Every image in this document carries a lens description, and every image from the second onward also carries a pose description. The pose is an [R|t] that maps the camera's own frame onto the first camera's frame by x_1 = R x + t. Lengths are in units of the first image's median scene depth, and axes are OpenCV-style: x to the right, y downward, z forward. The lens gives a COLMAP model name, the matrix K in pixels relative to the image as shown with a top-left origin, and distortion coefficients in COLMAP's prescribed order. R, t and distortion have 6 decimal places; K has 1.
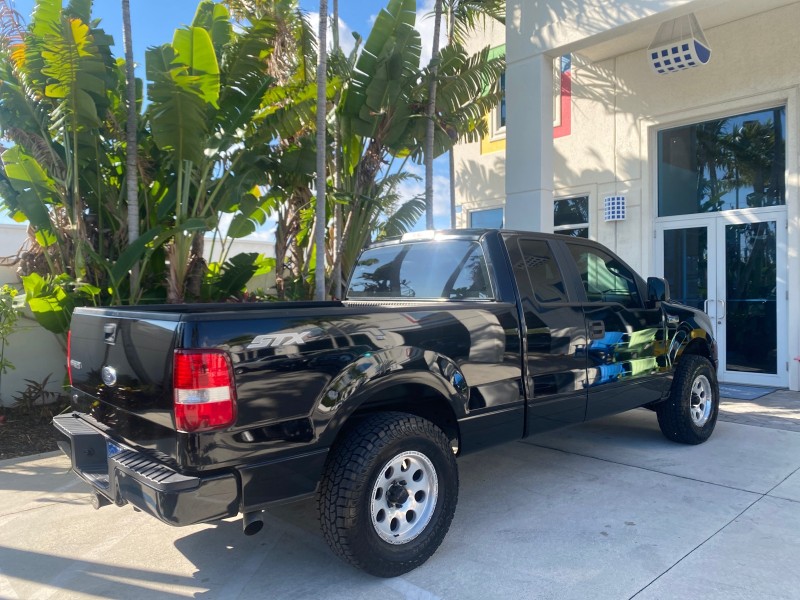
lens RADIAL K [[613.9, 0, 400.0], [0, 613.9, 298.4], [0, 0, 1]] dist [0.006487, -0.003737]
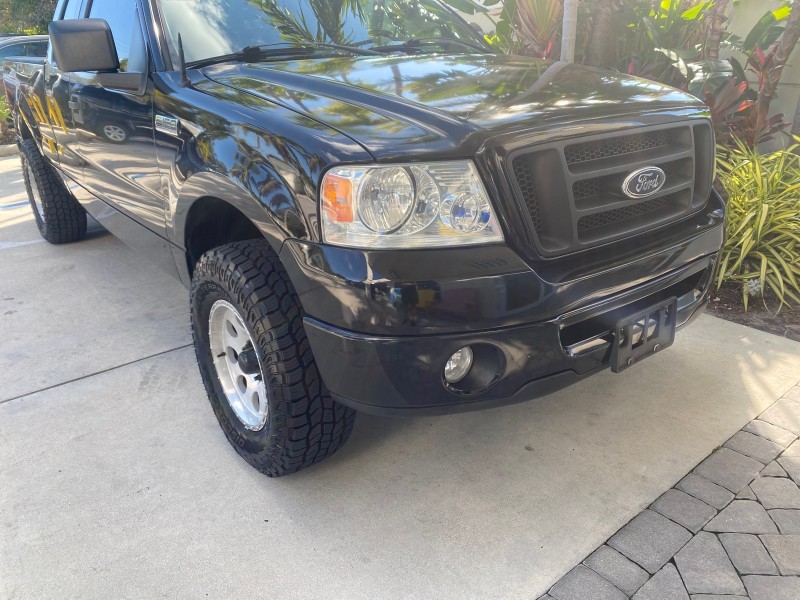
lens RADIAL K [[613.4, 0, 401.5], [0, 613.4, 293.7], [0, 0, 1]] dist [0.004522, -0.000858]
pose [[-0.060980, 0.386340, -0.920339, 0.555352], [-0.003766, 0.921959, 0.387269, -0.013456], [0.998132, 0.027081, -0.054766, 0.766571]]
